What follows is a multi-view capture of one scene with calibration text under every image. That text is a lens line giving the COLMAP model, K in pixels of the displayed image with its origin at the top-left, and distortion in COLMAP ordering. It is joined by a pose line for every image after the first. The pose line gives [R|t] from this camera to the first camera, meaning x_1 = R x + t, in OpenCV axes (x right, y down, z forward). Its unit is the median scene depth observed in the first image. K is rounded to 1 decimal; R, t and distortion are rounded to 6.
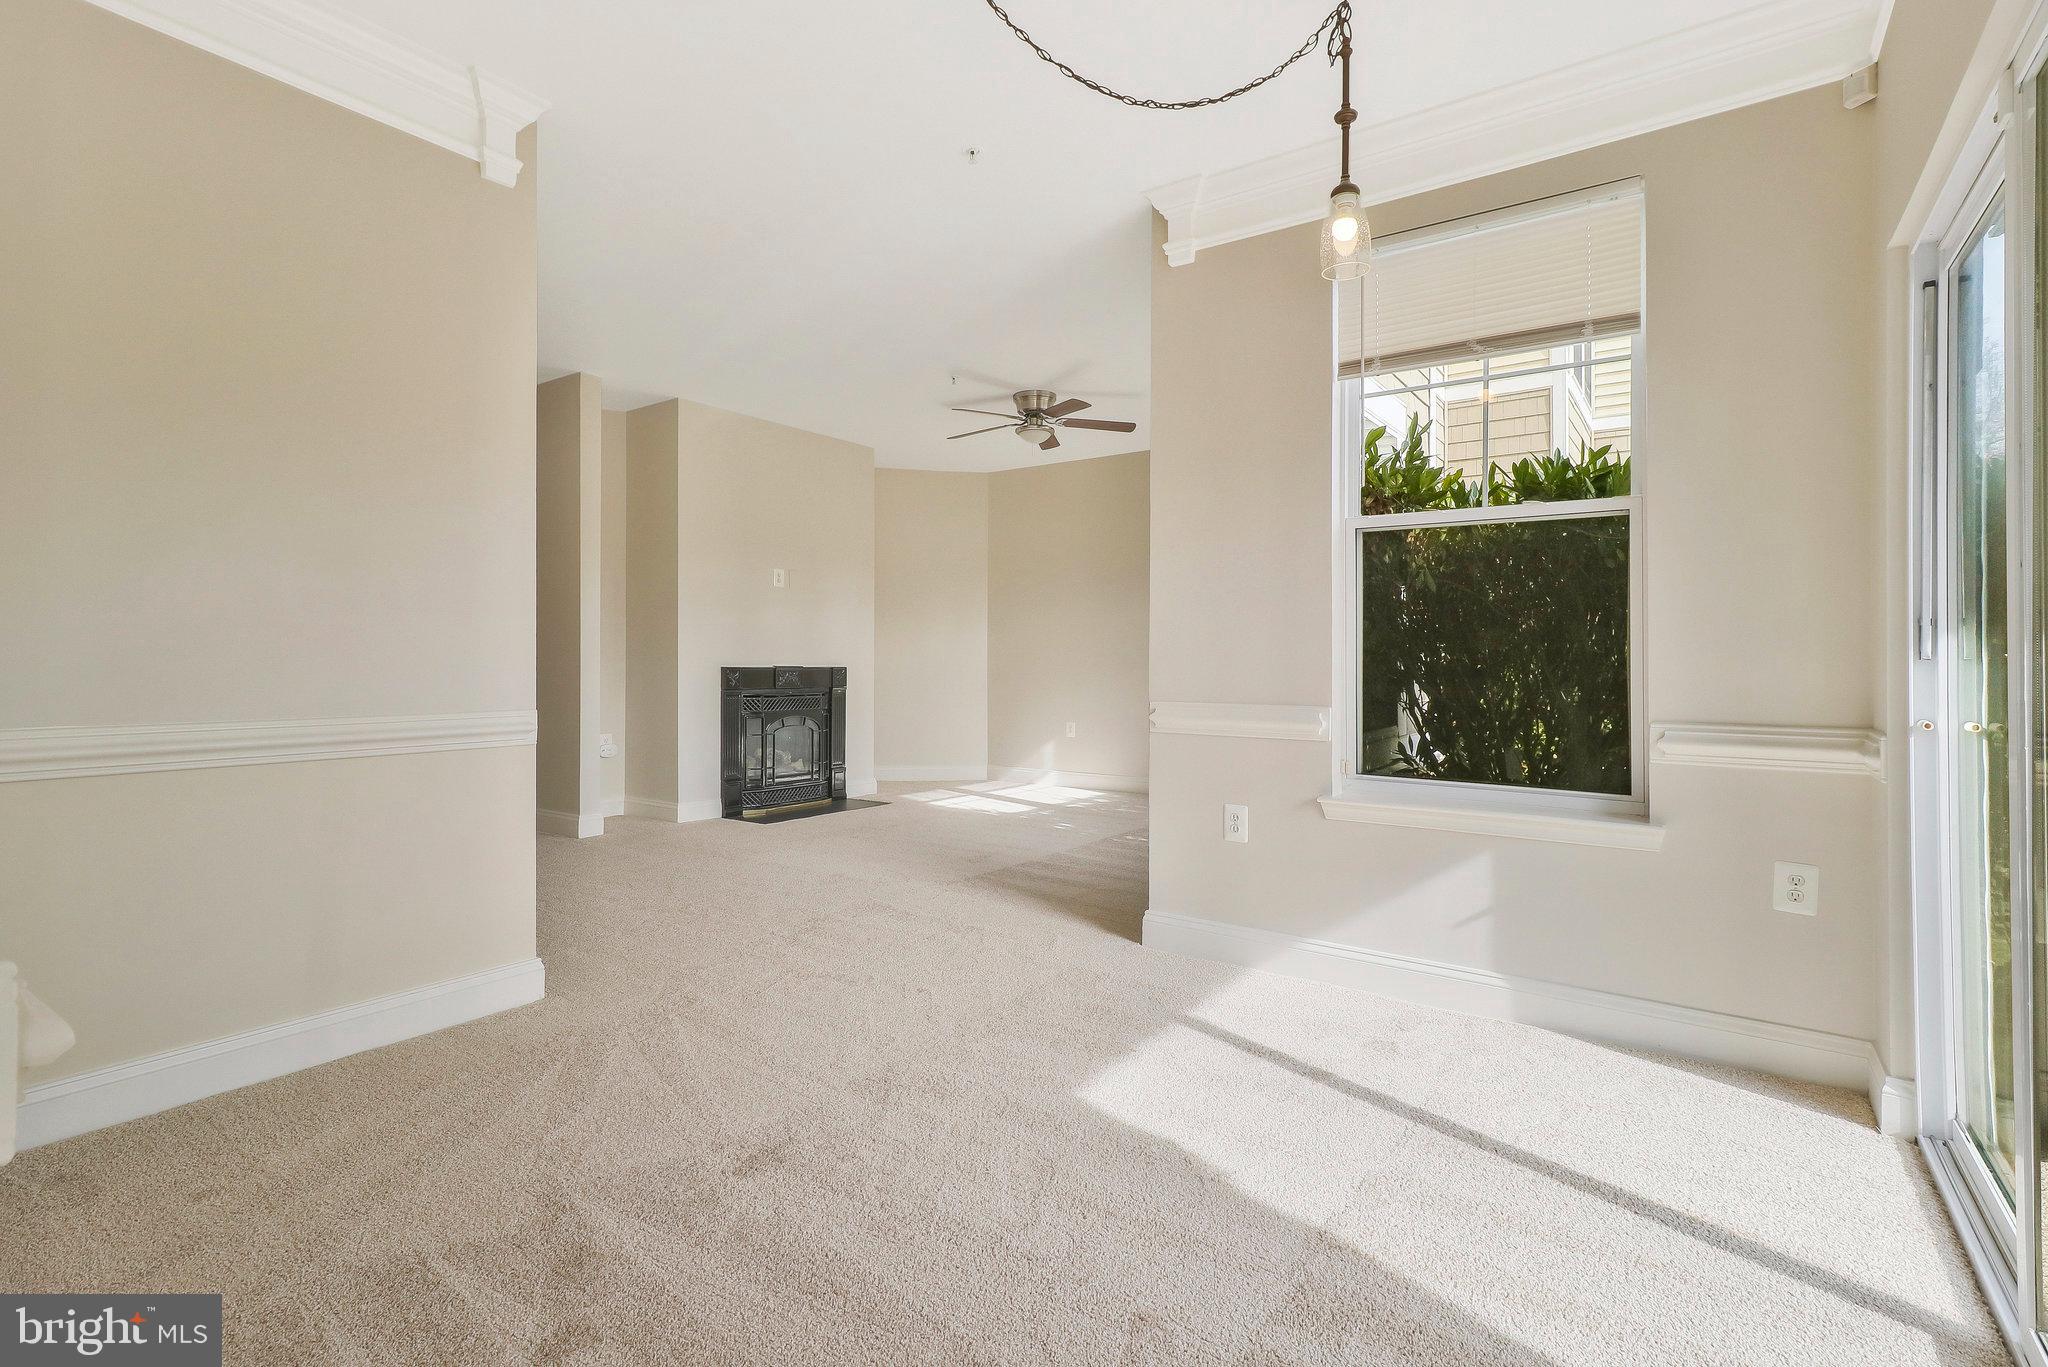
lens RADIAL K [[974.6, 0, 1003.4], [0, 974.6, 663.8], [0, 0, 1]] dist [0.013120, 0.000355]
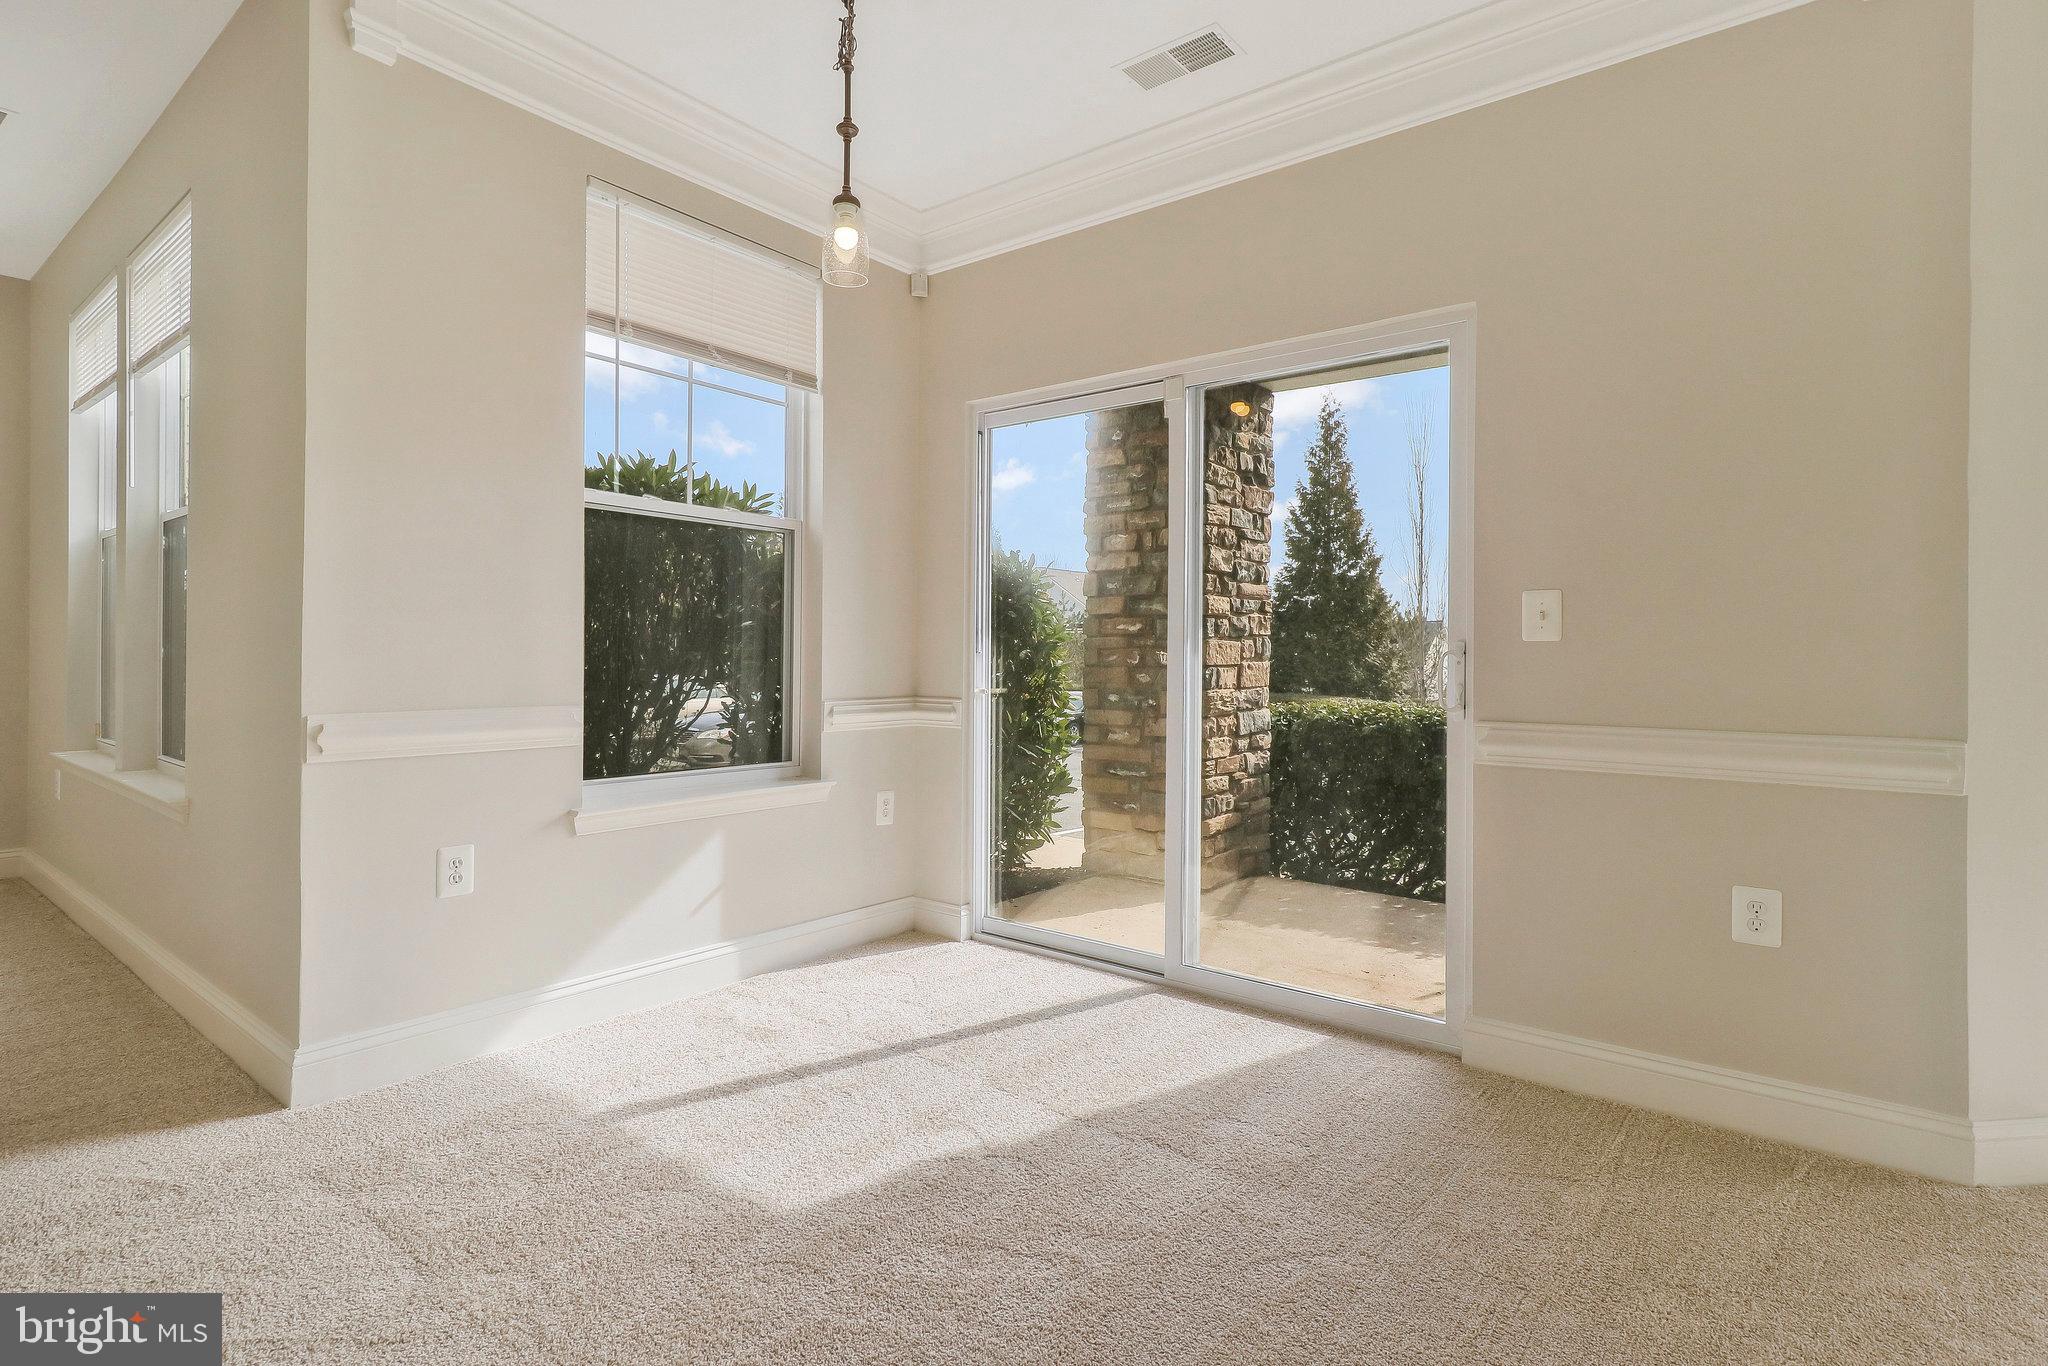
lens RADIAL K [[997.8, 0, 1014.7], [0, 997.8, 654.6], [0, 0, 1]] dist [0.011339, -0.000083]
pose [[0.054337, -0.002959, 0.998518, -0.632028], [-0.003725, 0.999988, 0.003166, -0.005391], [-0.998516, -0.003892, 0.054326, 0.685732]]
